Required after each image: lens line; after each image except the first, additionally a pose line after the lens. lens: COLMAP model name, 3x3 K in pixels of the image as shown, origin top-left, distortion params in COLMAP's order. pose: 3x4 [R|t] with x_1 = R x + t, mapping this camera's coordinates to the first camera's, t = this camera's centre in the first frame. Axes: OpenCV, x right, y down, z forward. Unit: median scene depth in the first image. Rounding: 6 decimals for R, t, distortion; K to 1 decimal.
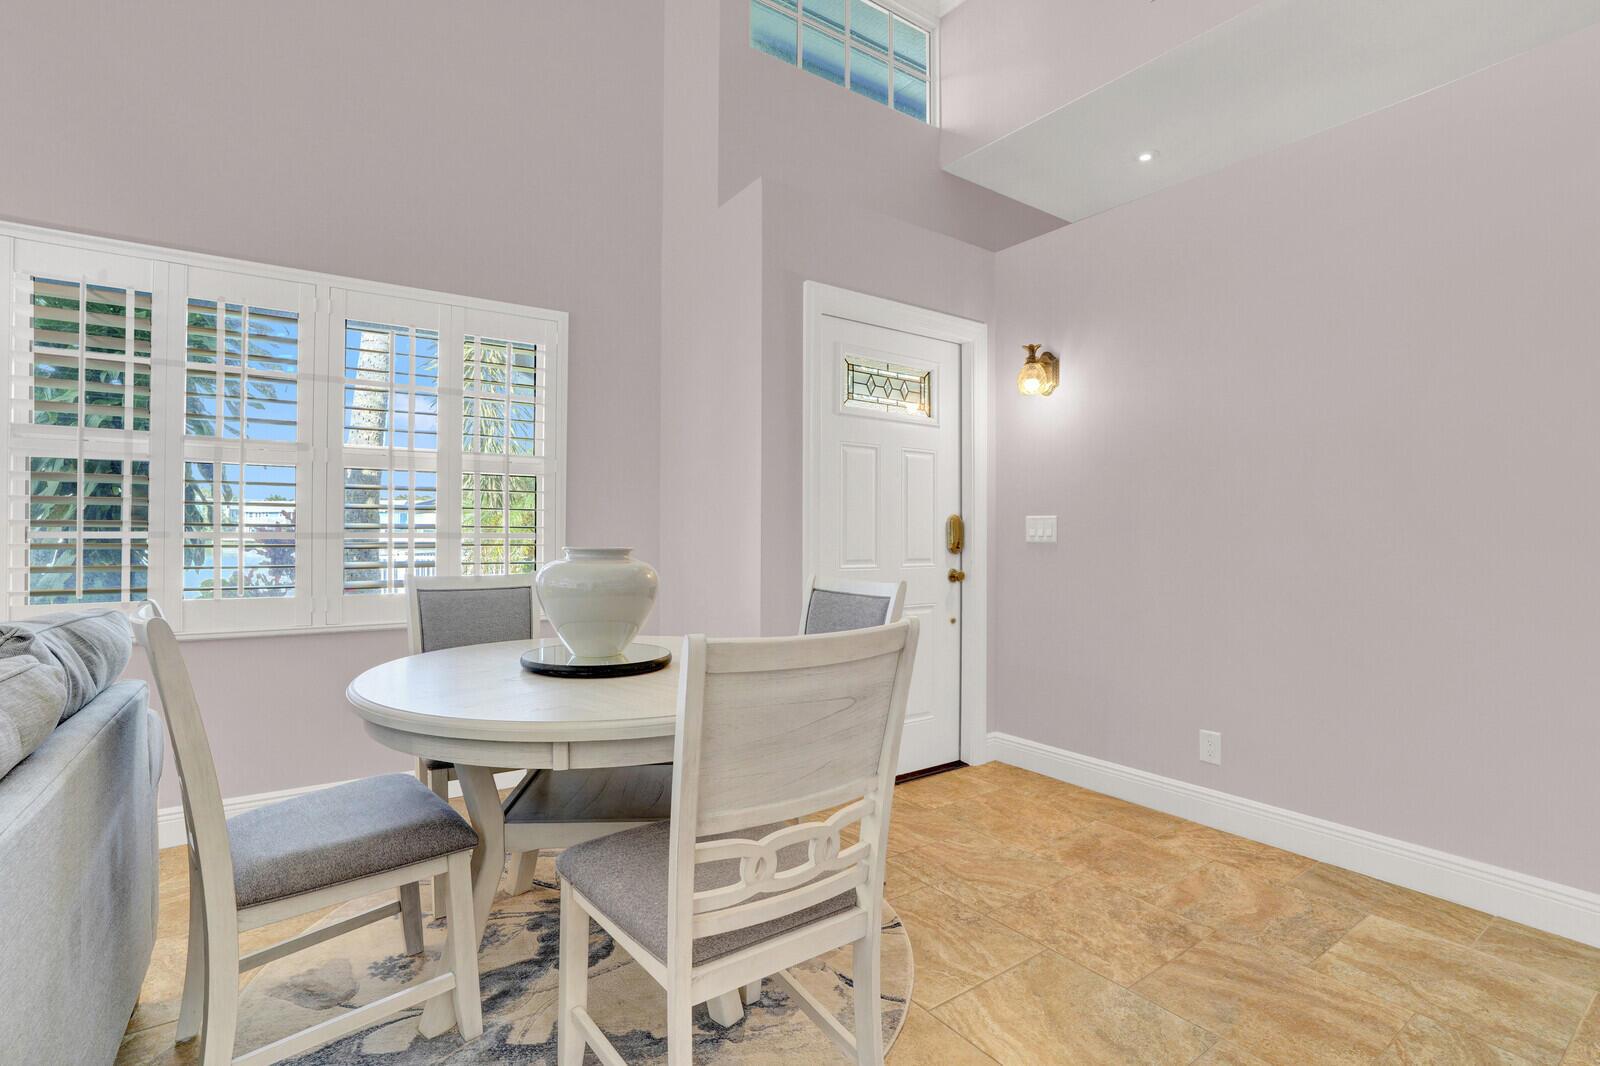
lens RADIAL K [[755.7, 0, 805.6], [0, 755.7, 530.0], [0, 0, 1]] dist [-0.057581, 0.019004]
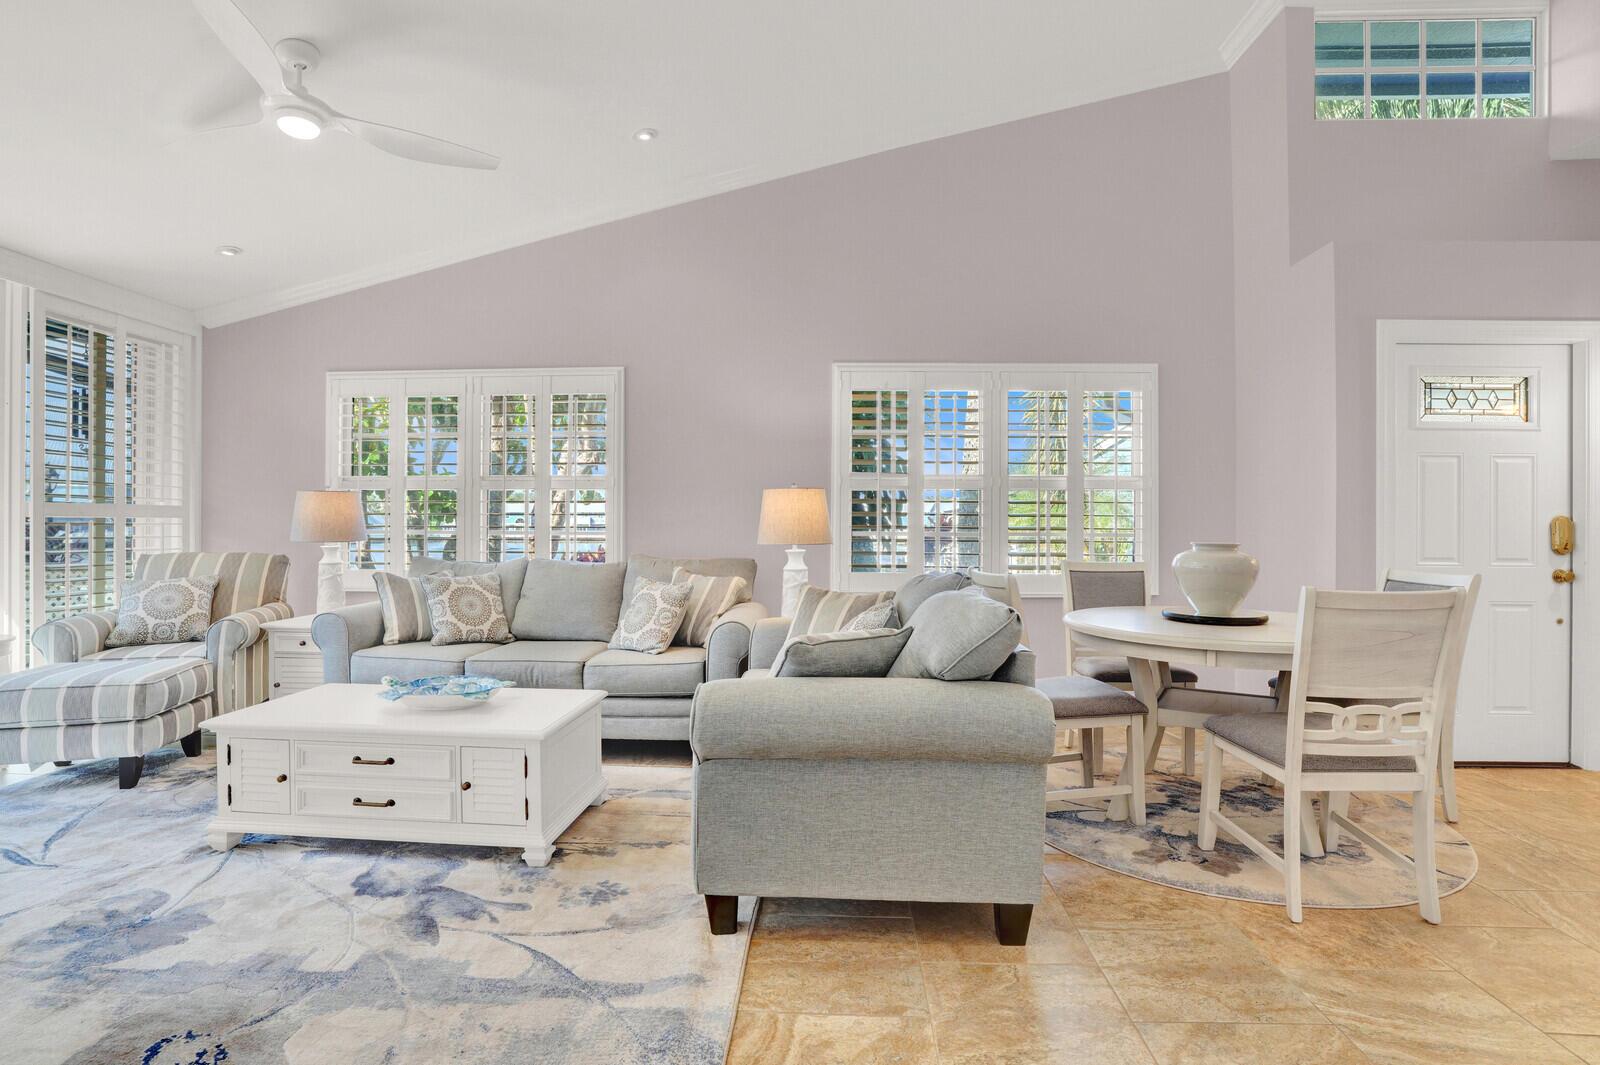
lens RADIAL K [[755.7, 0, 804.0], [0, 755.7, 529.8], [0, 0, 1]] dist [-0.057581, 0.019004]
pose [[0.785266, -0.000326, -0.619158, 0.005509], [0.000618, 1.000000, 0.000258, -0.004879], [0.619158, -0.000586, 0.785266, -0.703851]]
